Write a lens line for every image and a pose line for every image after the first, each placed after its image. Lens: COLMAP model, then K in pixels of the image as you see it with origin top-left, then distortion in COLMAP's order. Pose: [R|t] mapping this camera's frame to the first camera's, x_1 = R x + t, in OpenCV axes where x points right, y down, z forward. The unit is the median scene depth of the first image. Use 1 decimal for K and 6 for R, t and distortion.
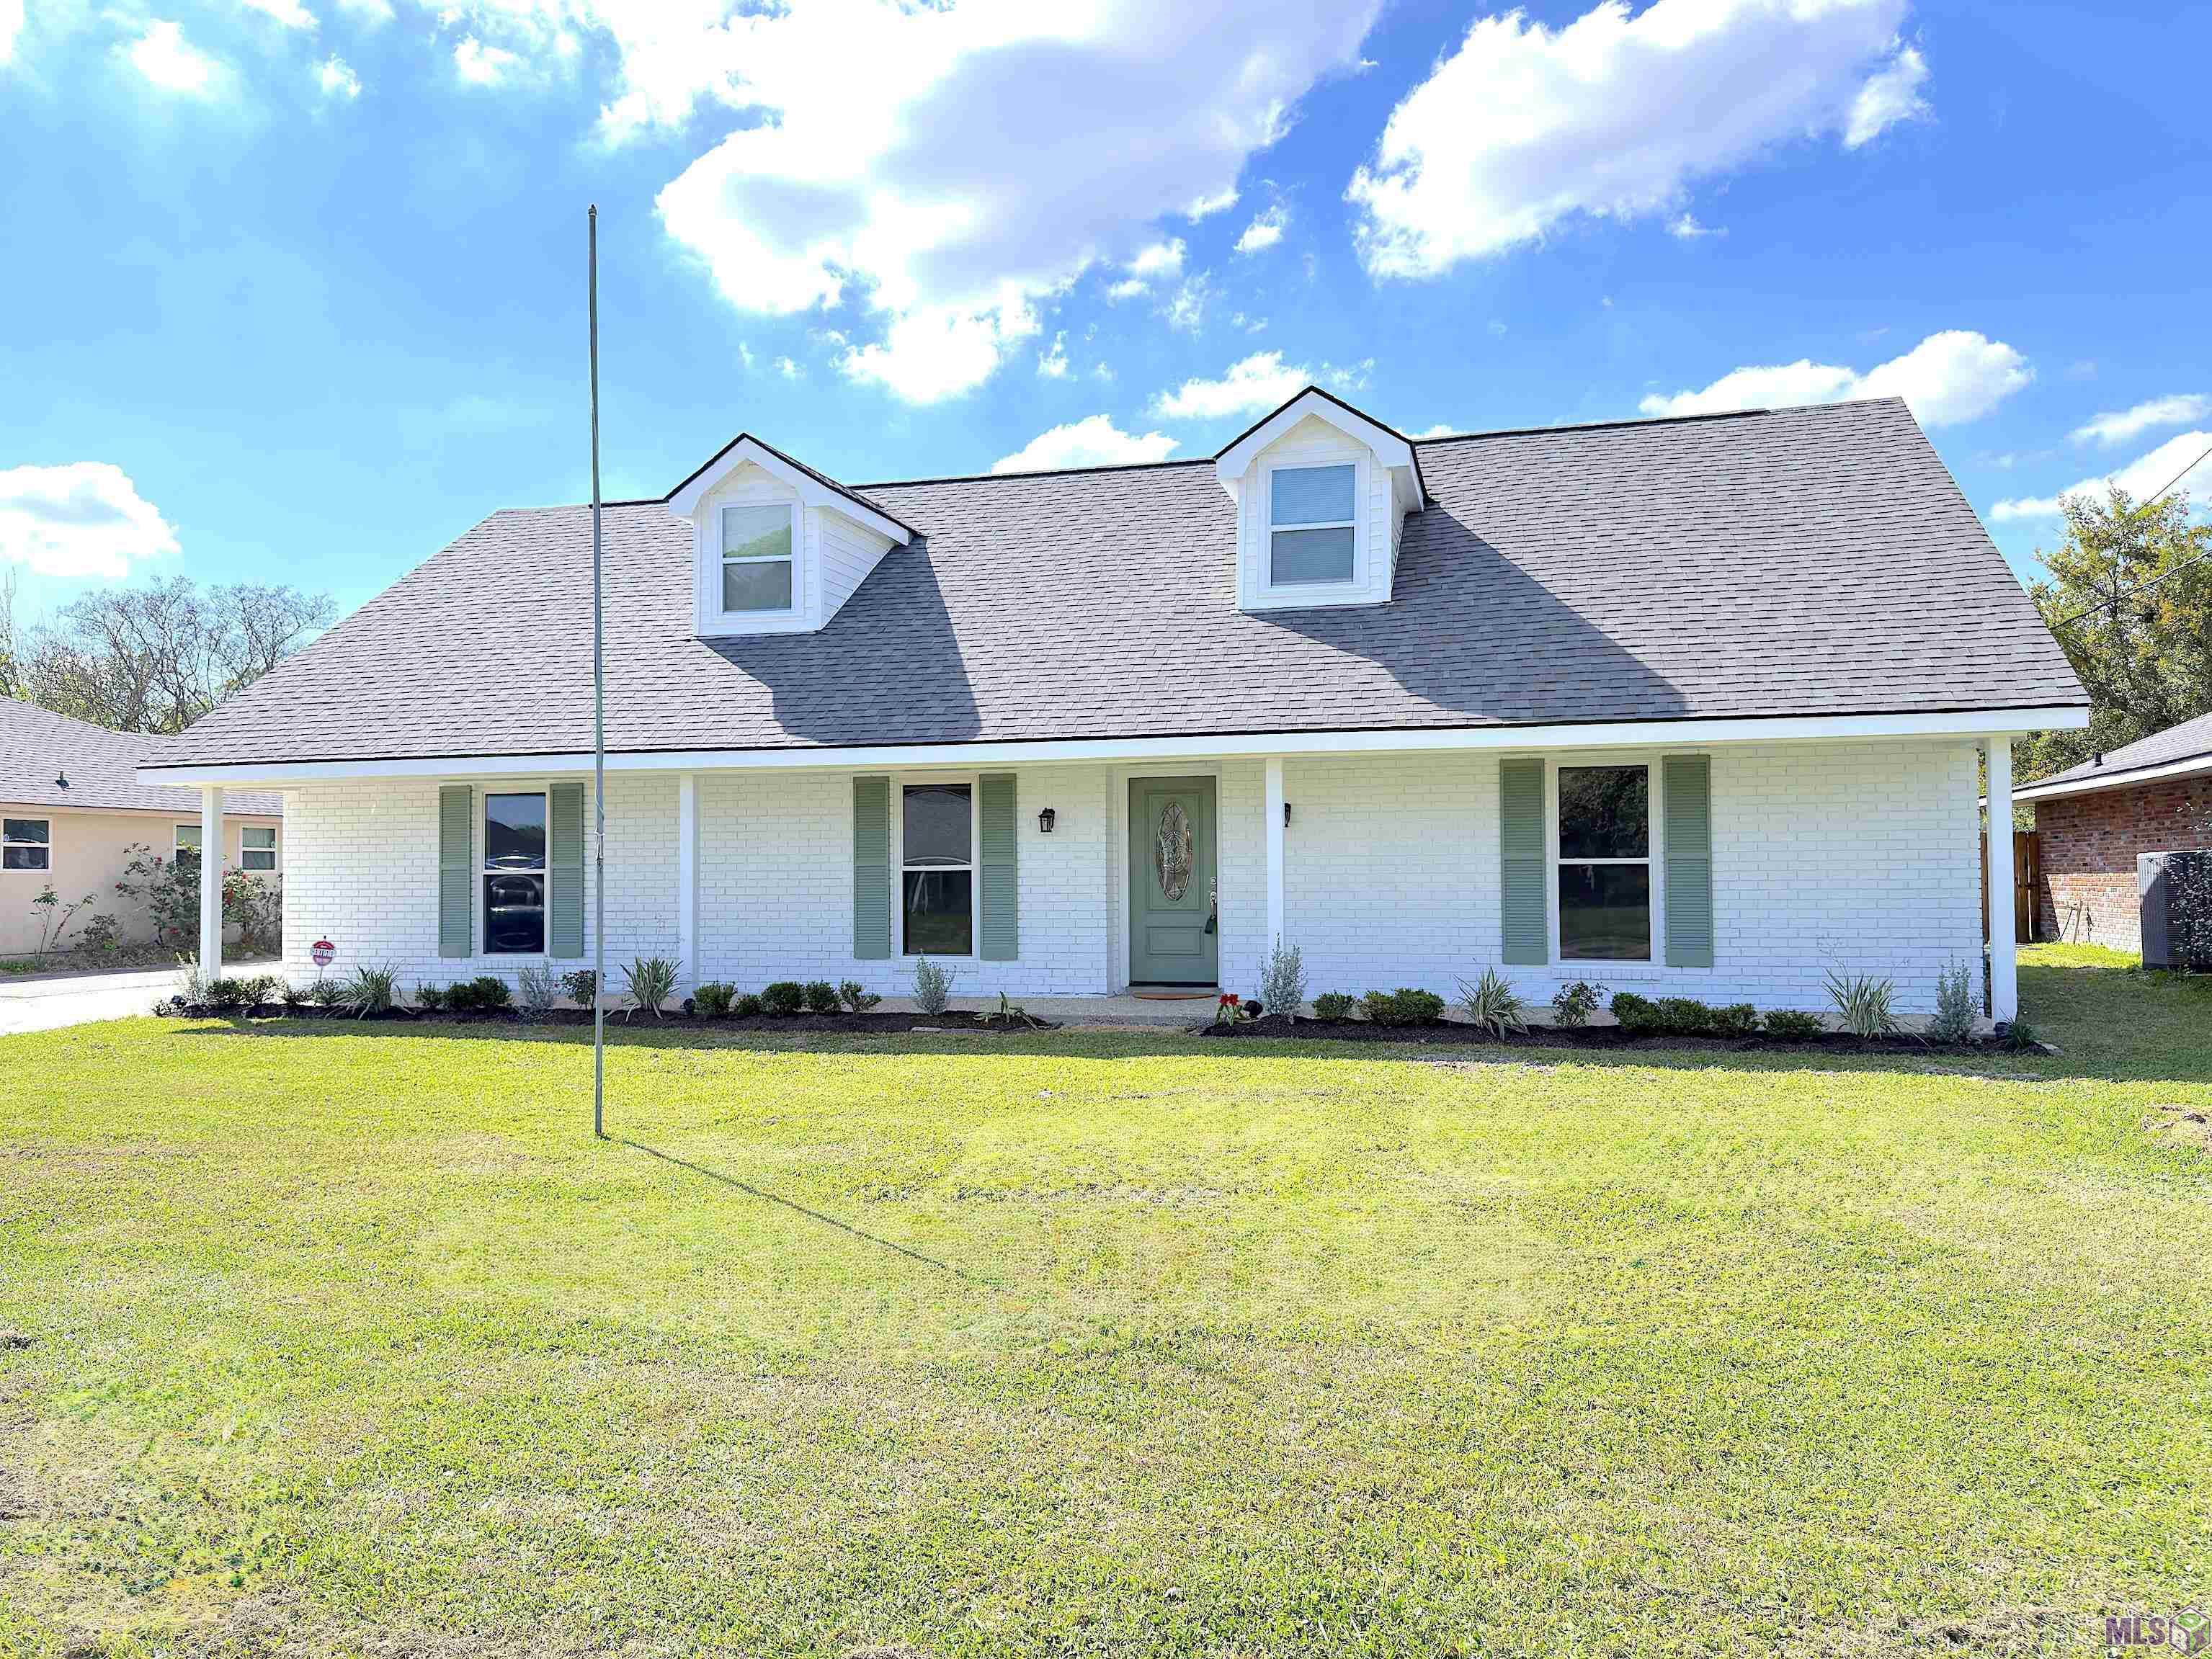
lens RADIAL K [[1549.6, 0, 1127.5], [0, 1549.6, 818.1], [0, 0, 1]] dist [0.050207, -0.052617]
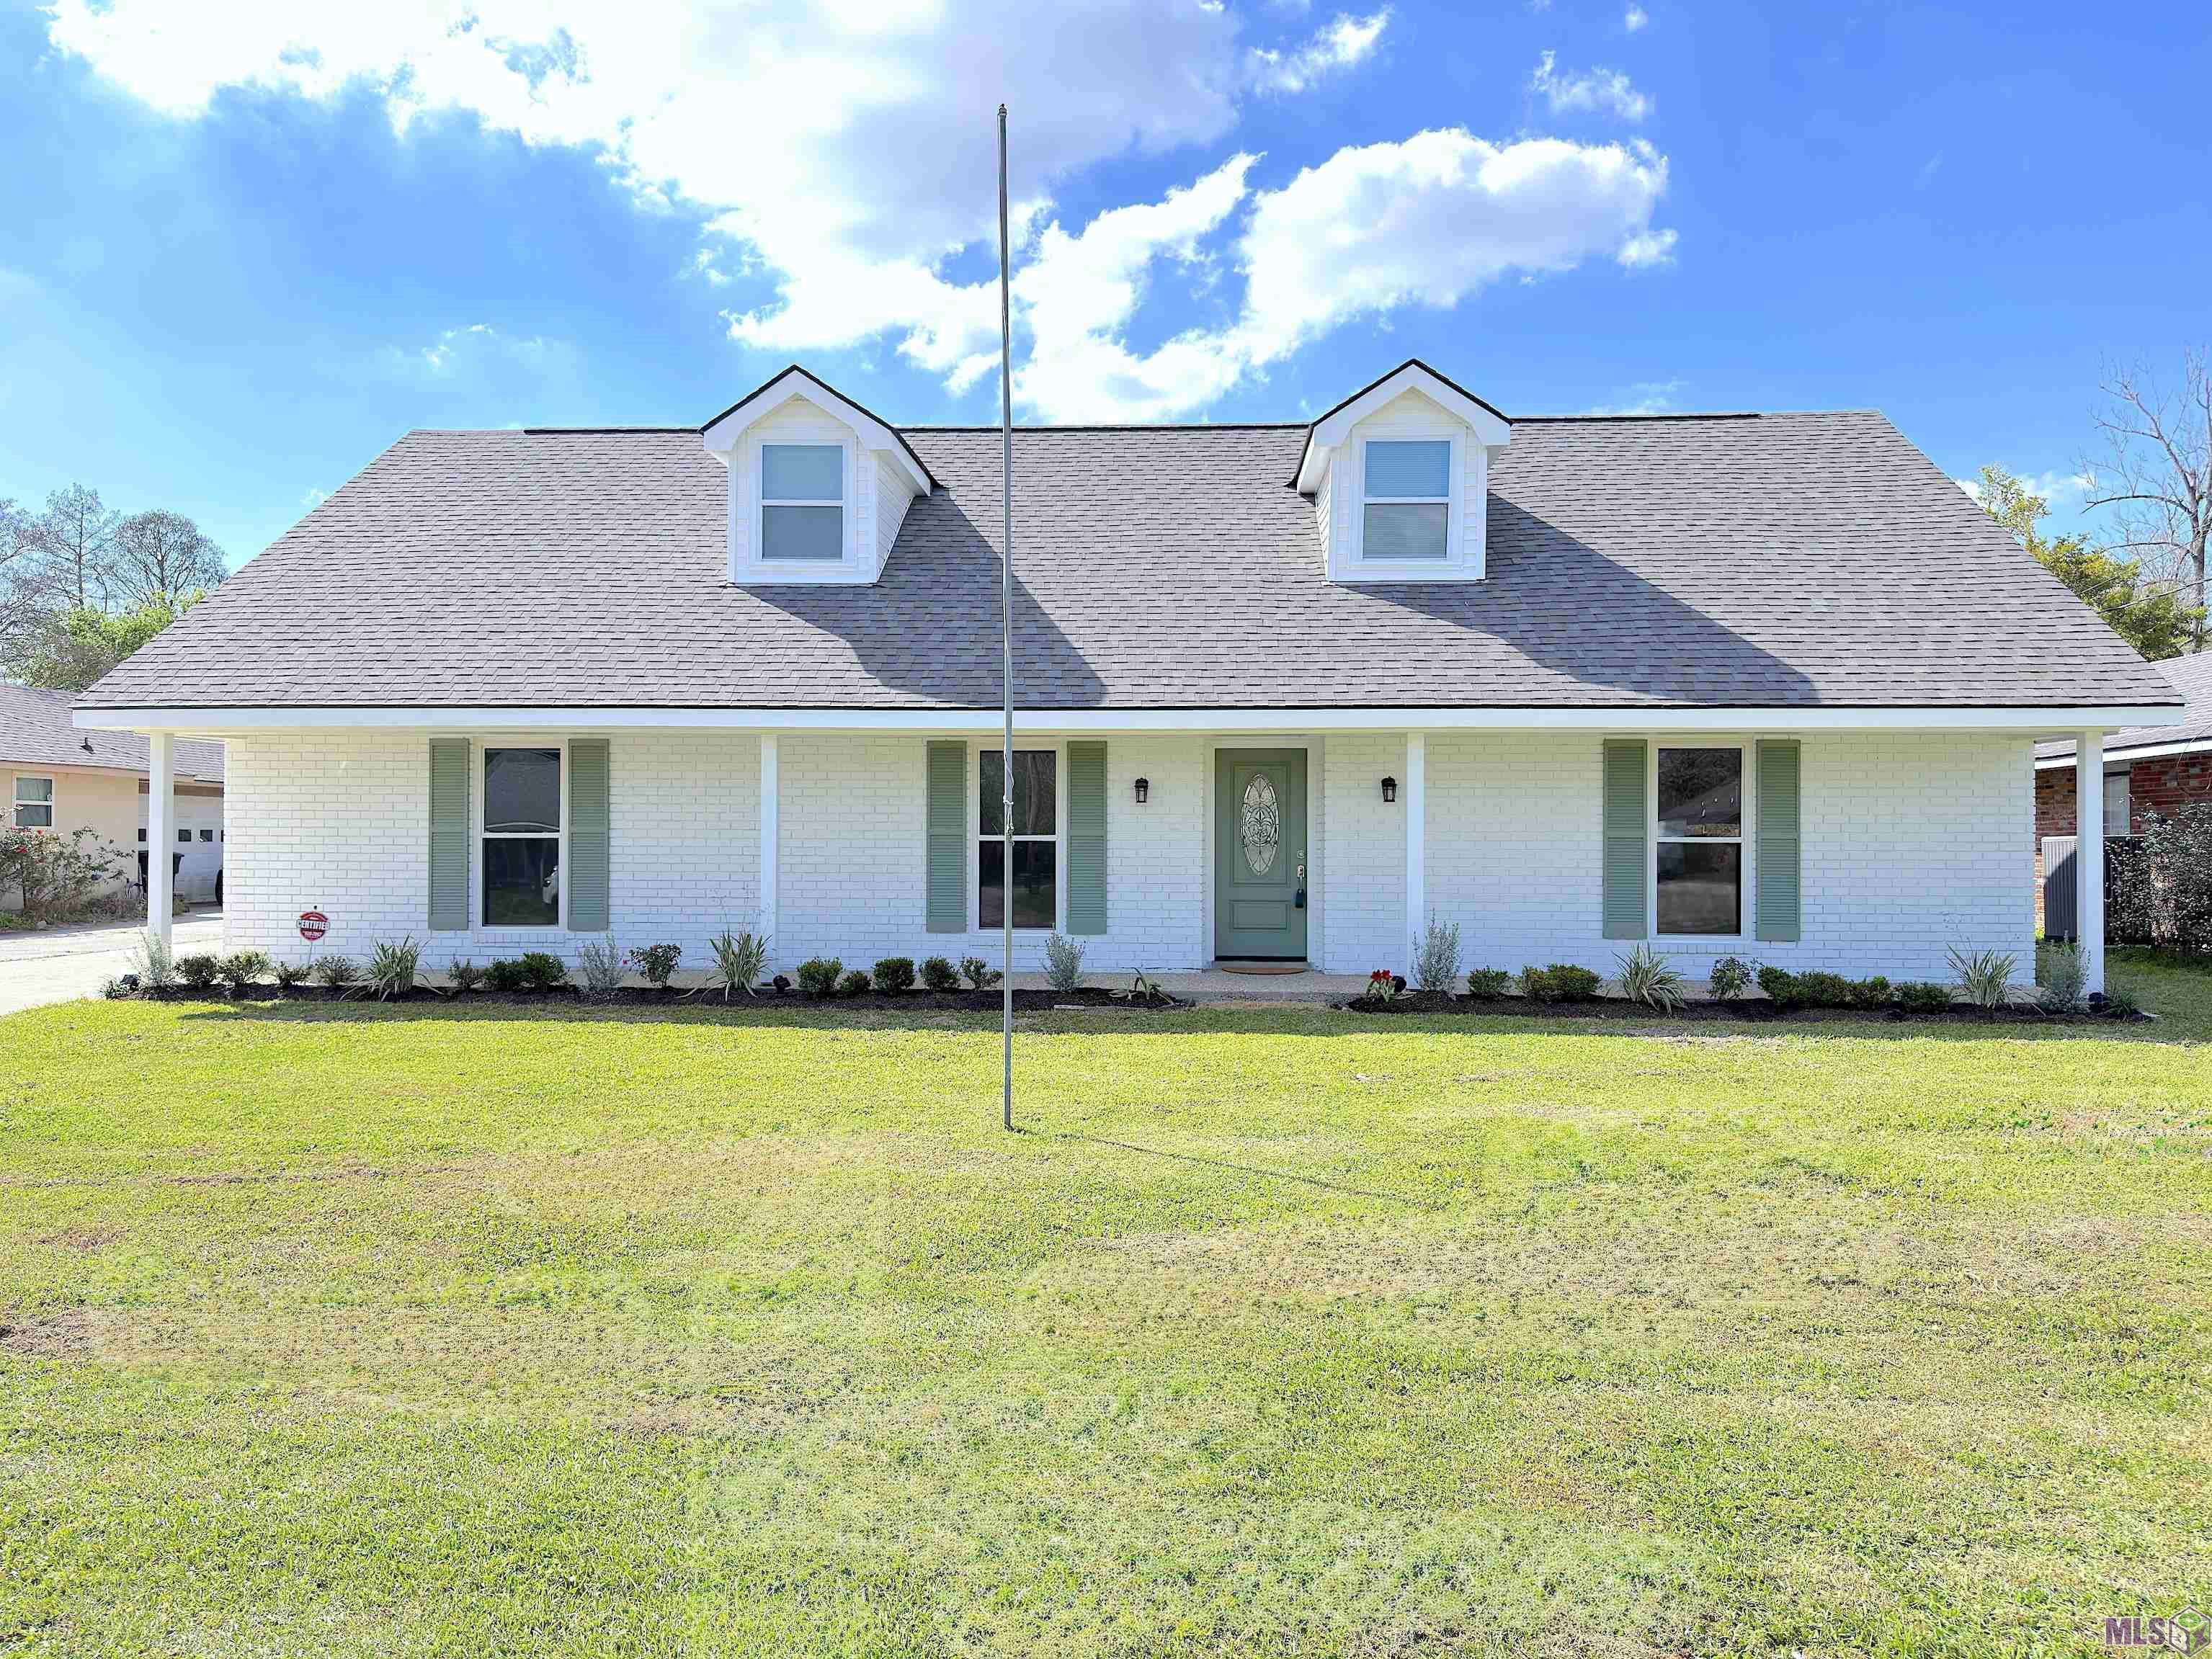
lens RADIAL K [[1549.6, 0, 1121.7], [0, 1549.6, 818.3], [0, 0, 1]] dist [0.050207, -0.052617]
pose [[0.979481, 0.015281, 0.200956, -0.282572], [-0.019314, 0.999649, 0.018119, 0.001691], [-0.200608, -0.021629, 0.979433, 0.058126]]
